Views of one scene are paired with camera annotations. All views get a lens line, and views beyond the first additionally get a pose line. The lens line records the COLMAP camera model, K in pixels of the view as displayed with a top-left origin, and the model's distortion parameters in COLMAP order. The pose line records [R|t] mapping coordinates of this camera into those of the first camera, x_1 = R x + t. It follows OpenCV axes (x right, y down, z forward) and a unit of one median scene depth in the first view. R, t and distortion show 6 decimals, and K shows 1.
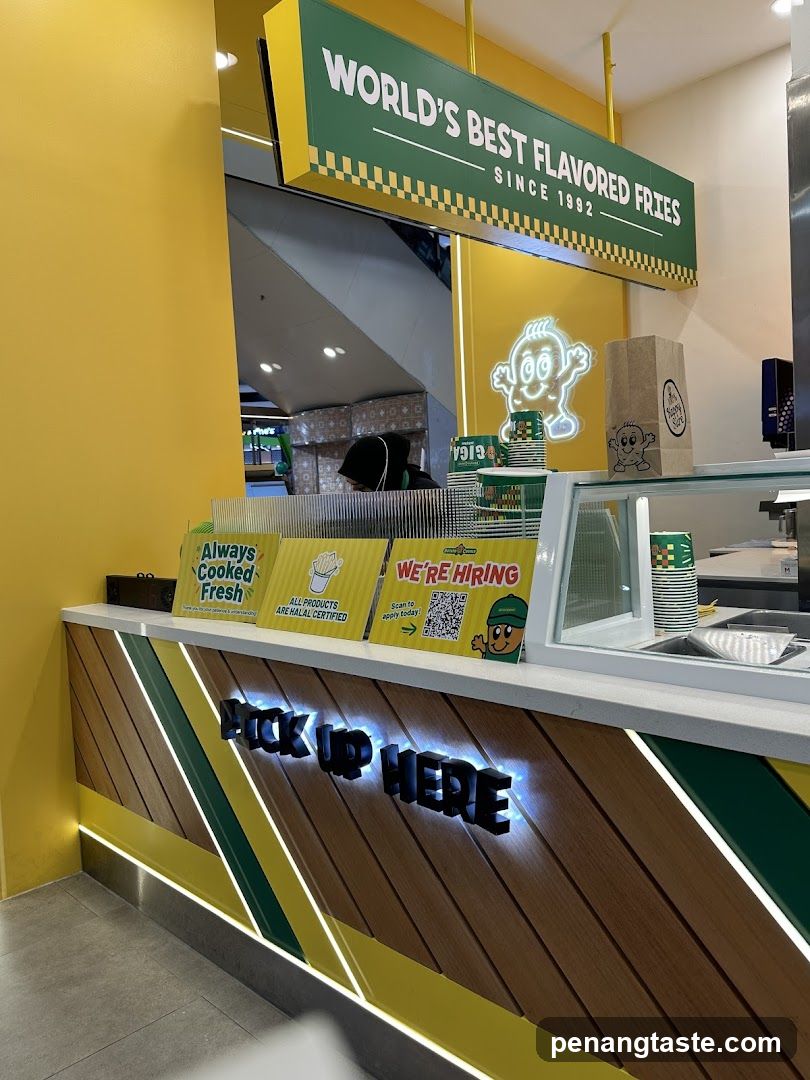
lens RADIAL K [[811.6, 0, 405.0], [0, 811.6, 540.0], [0, 0, 1]] dist [0.000104, -0.001045]
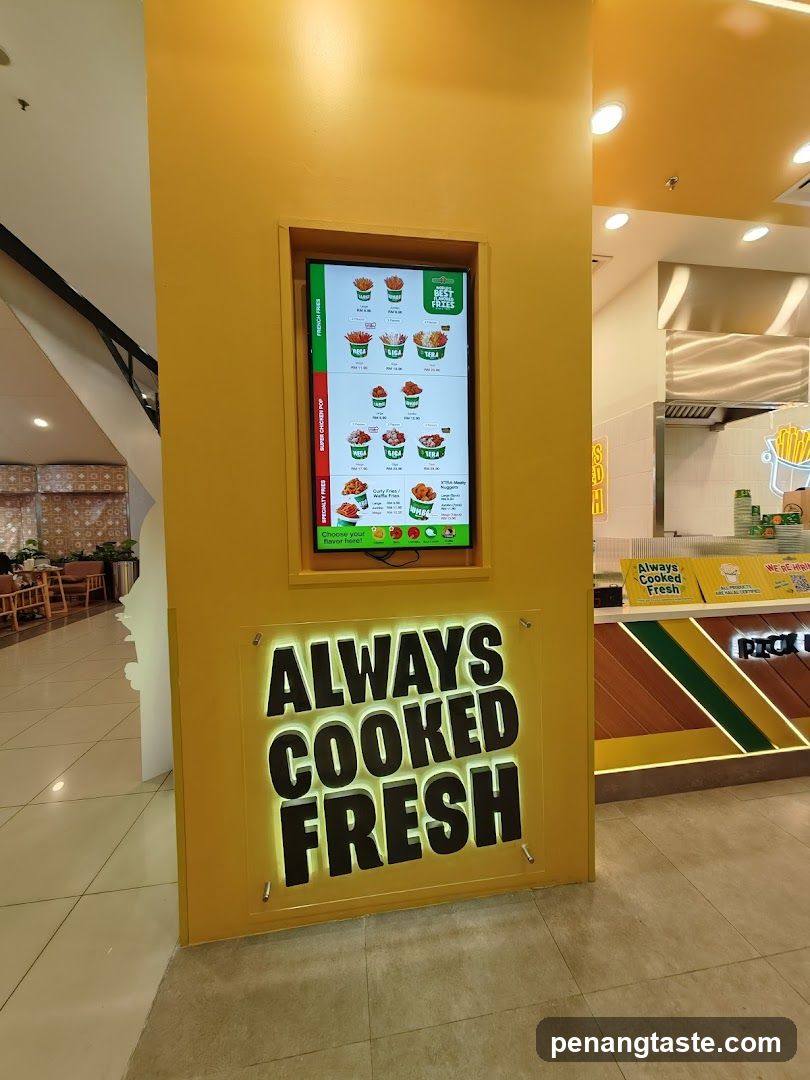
lens RADIAL K [[411.3, 0, 405.0], [0, 411.3, 540.0], [0, 0, 1]] dist [0.000177, -0.000021]
pose [[0.591114, 0.013045, 0.806482, -0.543808], [0.034238, 0.998562, -0.041247, -0.012197], [-0.805861, 0.051994, 0.589818, 0.376159]]
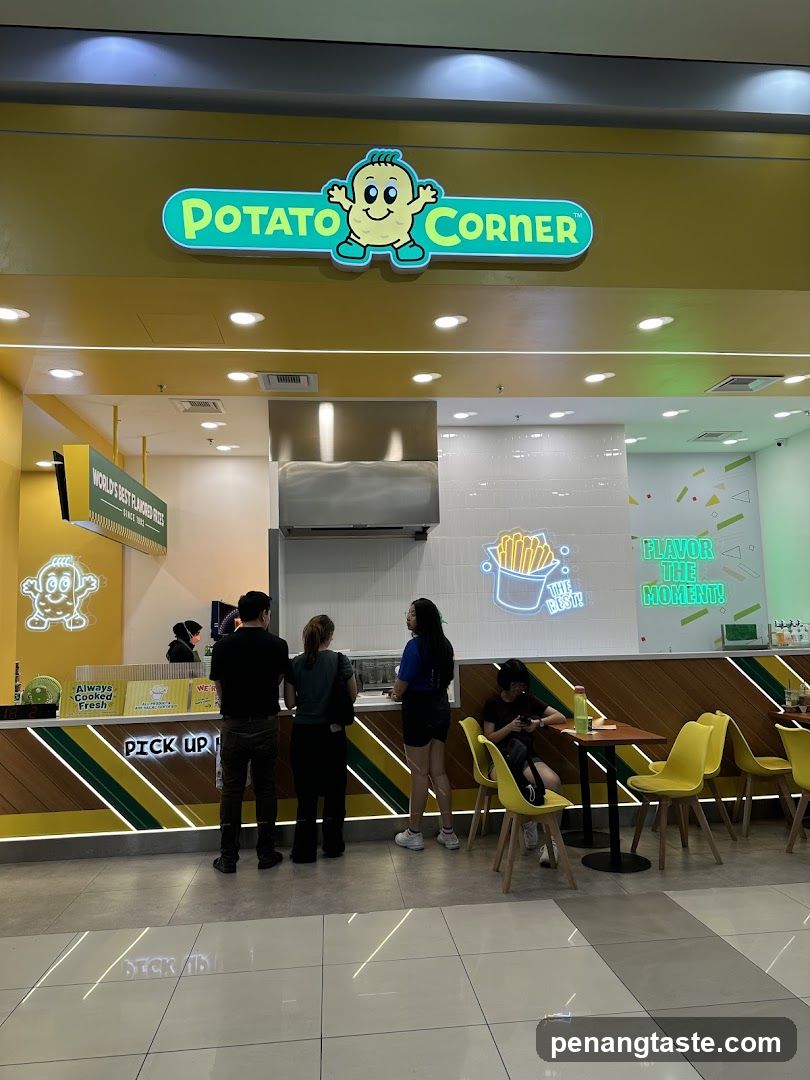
lens RADIAL K [[768.3, 0, 405.0], [0, 768.3, 540.0], [0, 0, 1]] dist [0.002719, -0.000332]
pose [[0.628148, 0.124697, 0.768037, -0.604818], [0.039582, 0.980676, -0.191592, 0.023309], [-0.777086, 0.150749, 0.611074, -0.497976]]
